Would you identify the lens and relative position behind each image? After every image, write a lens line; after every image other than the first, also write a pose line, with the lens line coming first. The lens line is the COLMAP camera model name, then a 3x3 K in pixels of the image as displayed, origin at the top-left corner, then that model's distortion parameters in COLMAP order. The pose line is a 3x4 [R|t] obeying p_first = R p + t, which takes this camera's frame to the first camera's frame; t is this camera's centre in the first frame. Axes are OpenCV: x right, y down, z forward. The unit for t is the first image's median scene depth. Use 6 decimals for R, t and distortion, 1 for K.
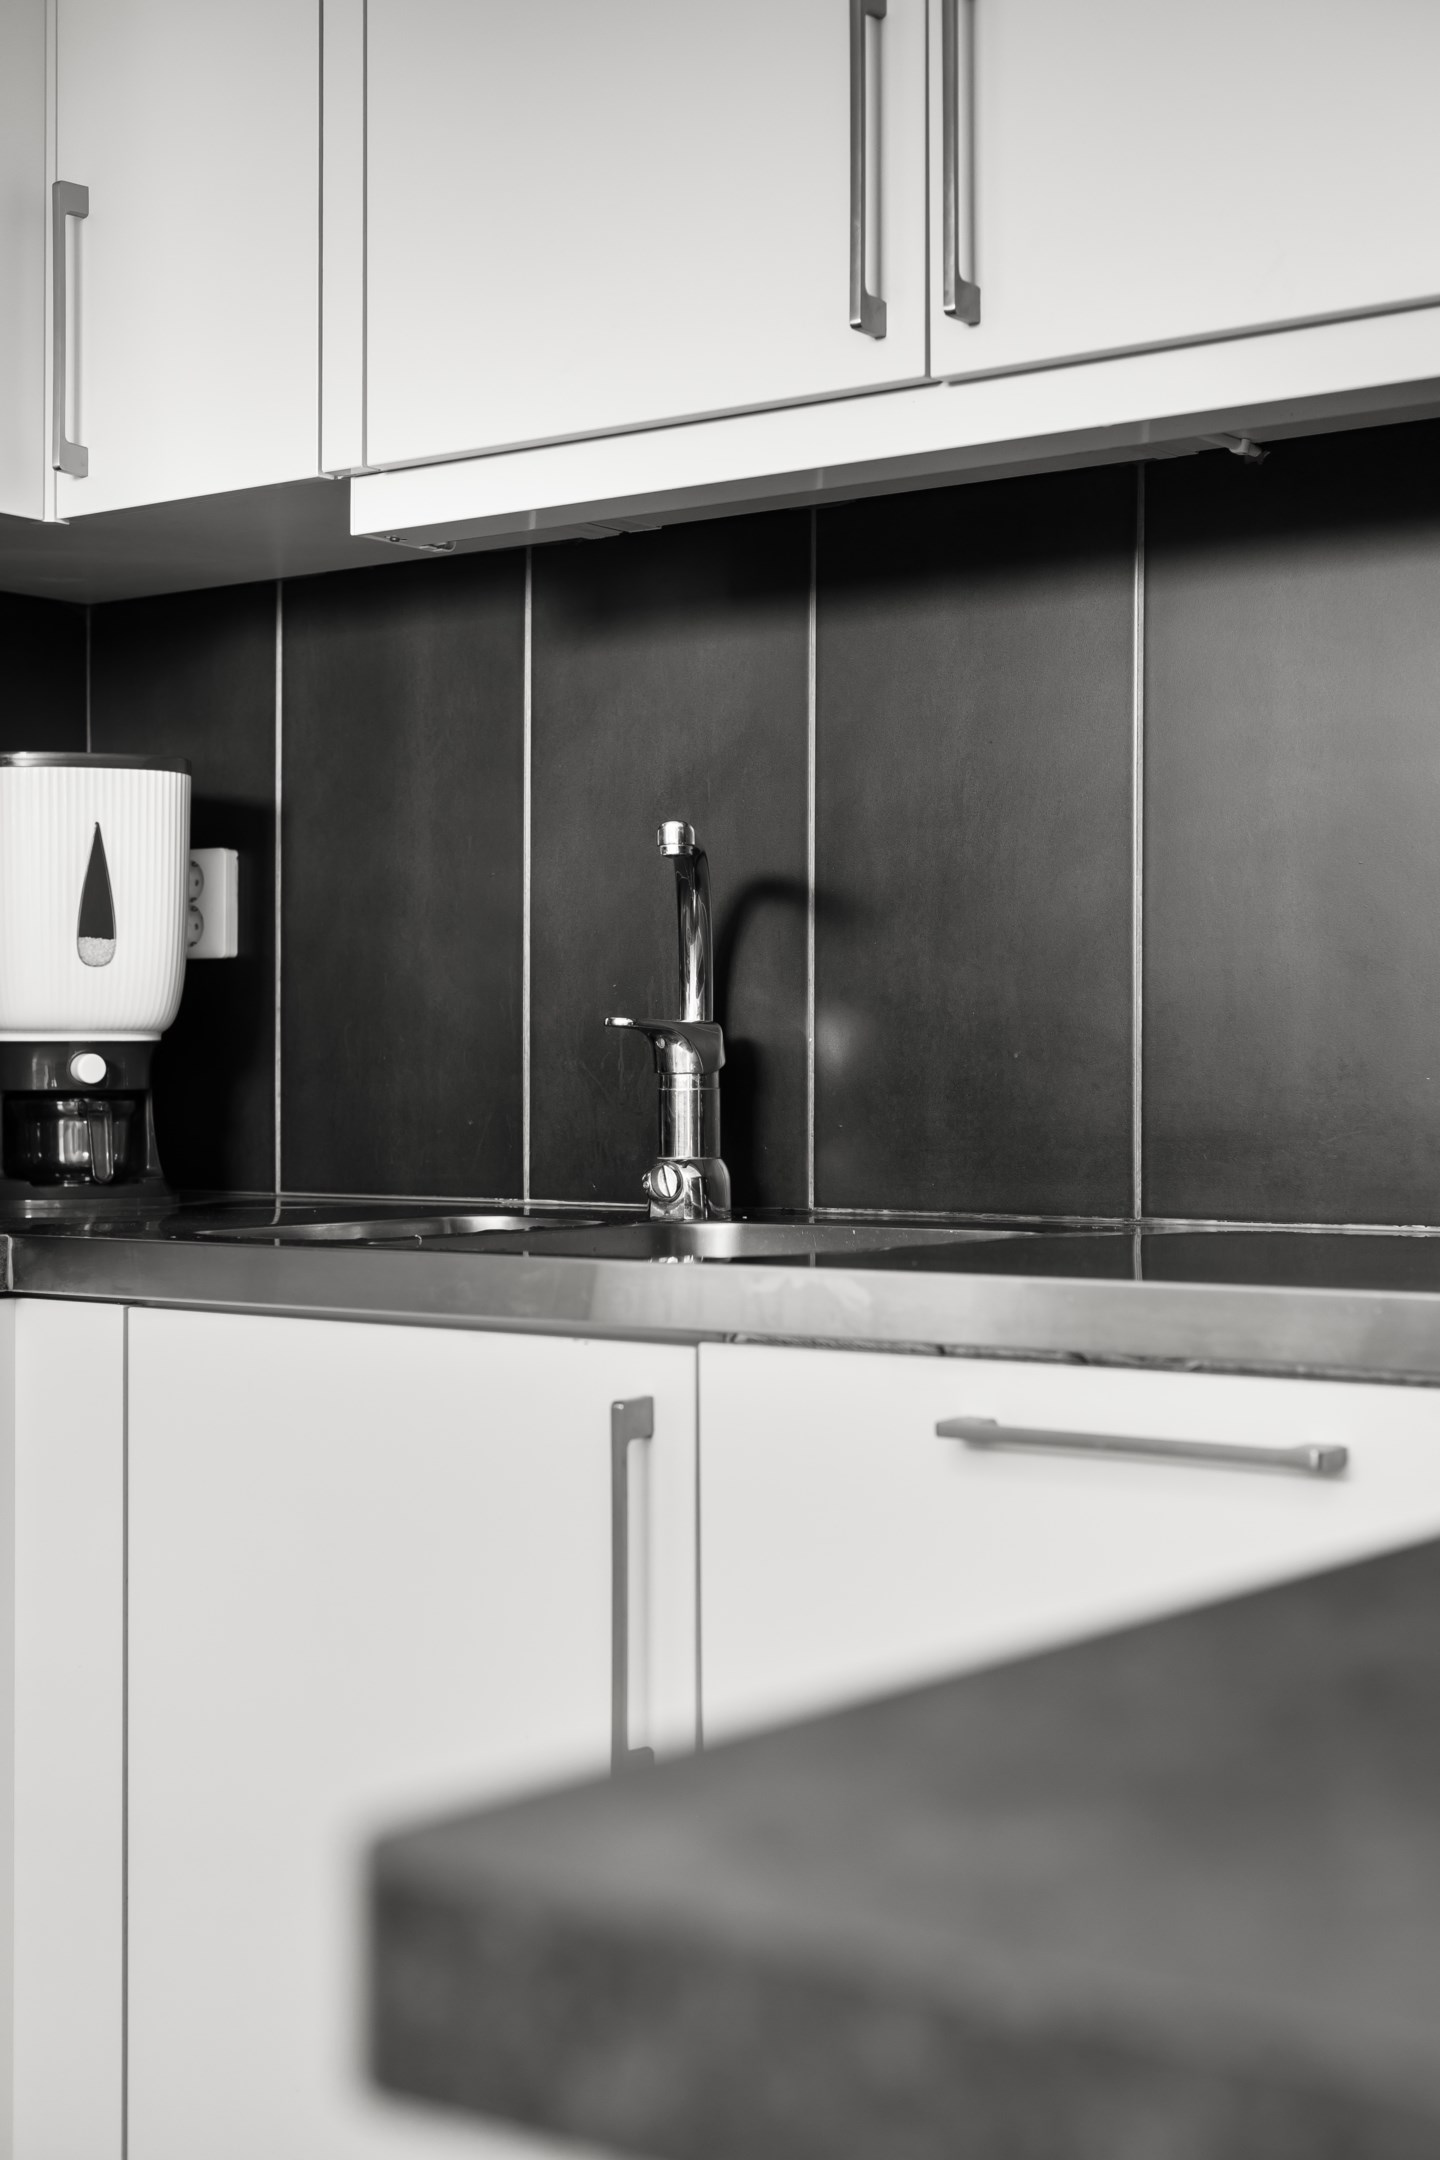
lens RADIAL K [[3128.5, 0, 633.1], [0, 3128.5, 1081.5], [0, 0, 1]] dist [0.013230, 0.049104]
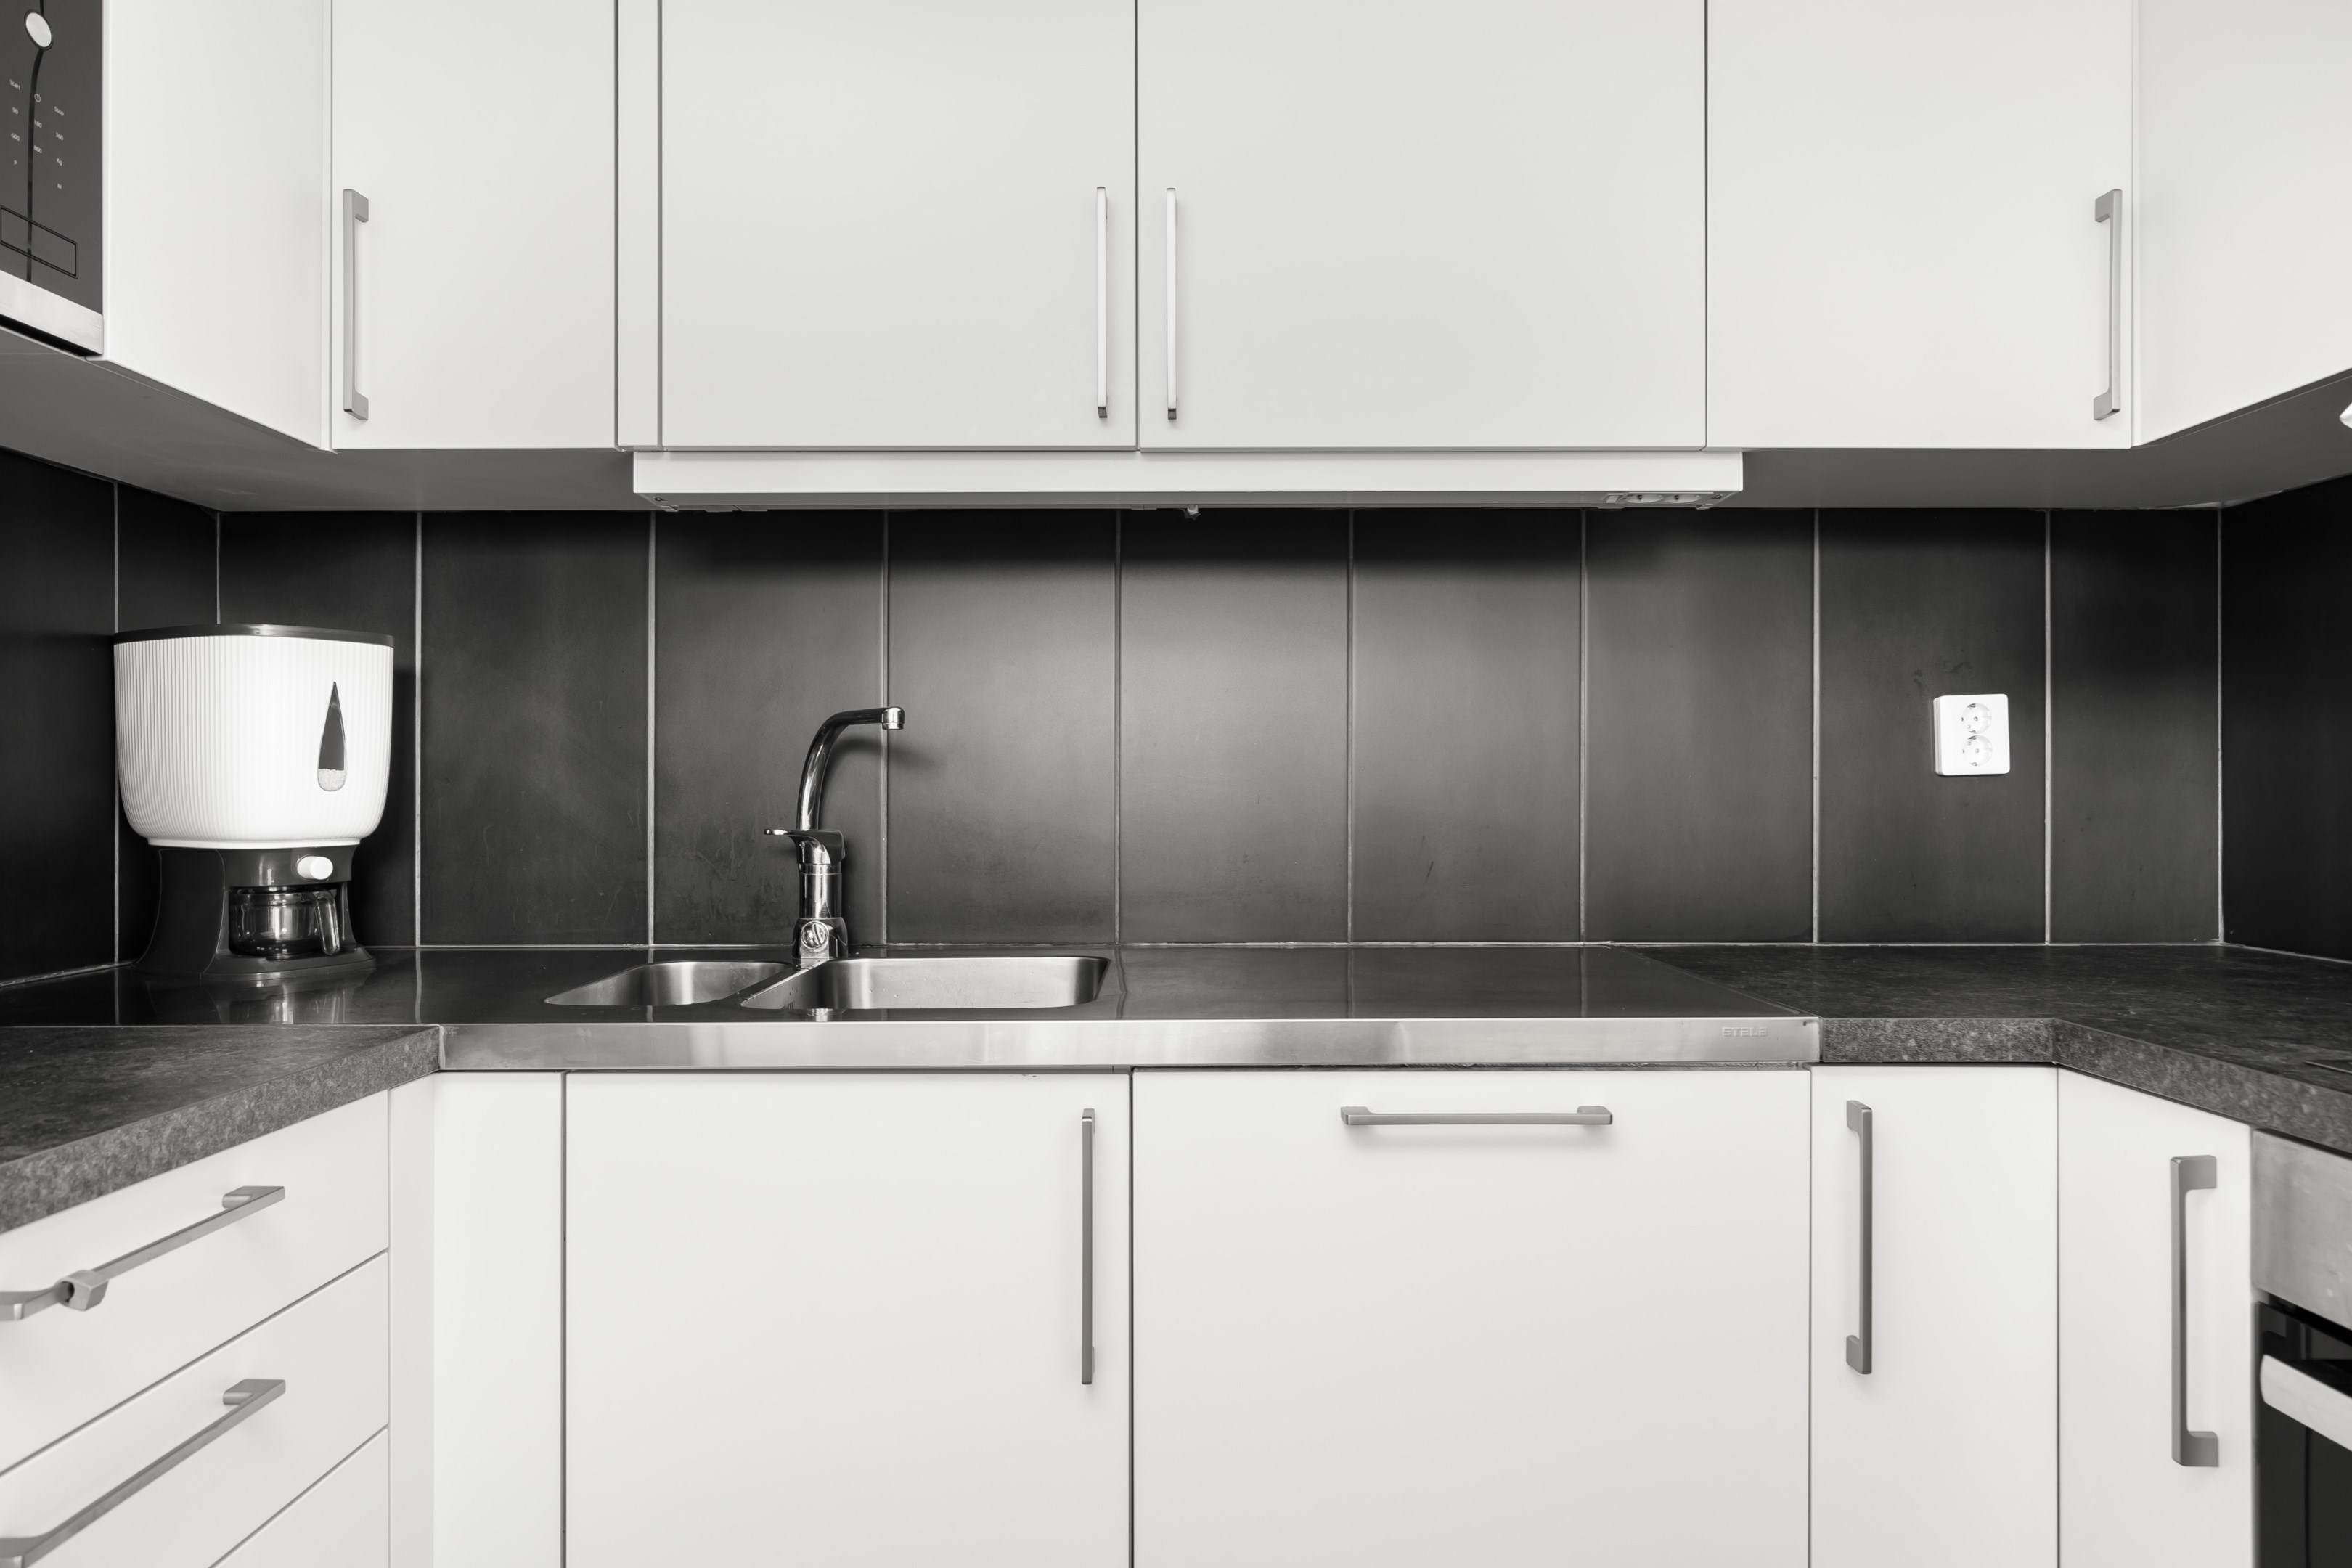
lens RADIAL K [[1417.5, 0, 1176.0], [0, 1417.5, 784.0], [0, 0, 1]] dist [0.000805, -0.000958]
pose [[0.784817, 0.000794, 0.619727, -0.259235], [0.004554, 0.999965, -0.007048, -0.033526], [-0.619711, 0.008354, 0.784786, 0.308142]]
